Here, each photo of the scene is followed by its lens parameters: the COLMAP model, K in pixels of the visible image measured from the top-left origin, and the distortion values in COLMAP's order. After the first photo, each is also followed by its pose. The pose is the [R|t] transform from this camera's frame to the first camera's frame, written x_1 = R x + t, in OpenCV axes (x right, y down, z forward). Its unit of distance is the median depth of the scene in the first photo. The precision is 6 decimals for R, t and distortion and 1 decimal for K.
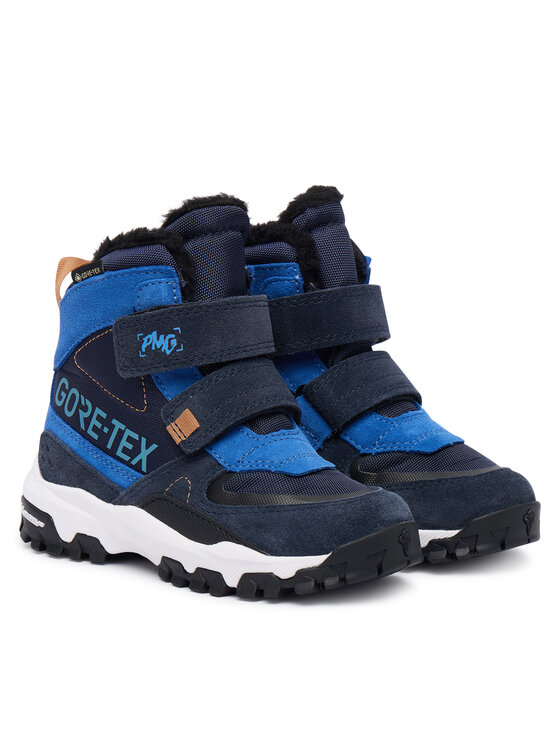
lens RADIAL K [[2116.9, 0, 280.0], [0, 2116.9, 373.0], [0, 0, 1]] dist [-1.297038, 0.035893]
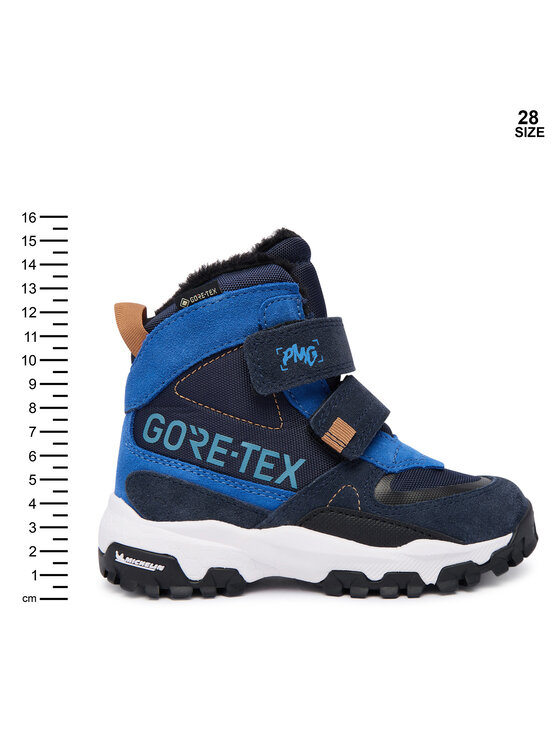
lens RADIAL K [[759.6, 0, 280.4], [0, 759.6, 406.0], [0, 0, 1]] dist [-0.205034, 0.000522]
pose [[0.833378, -0.065054, 0.548862, -0.260169], [0.128642, 0.988607, -0.078153, 0.035669], [-0.537524, 0.135738, 0.832252, 0.702279]]
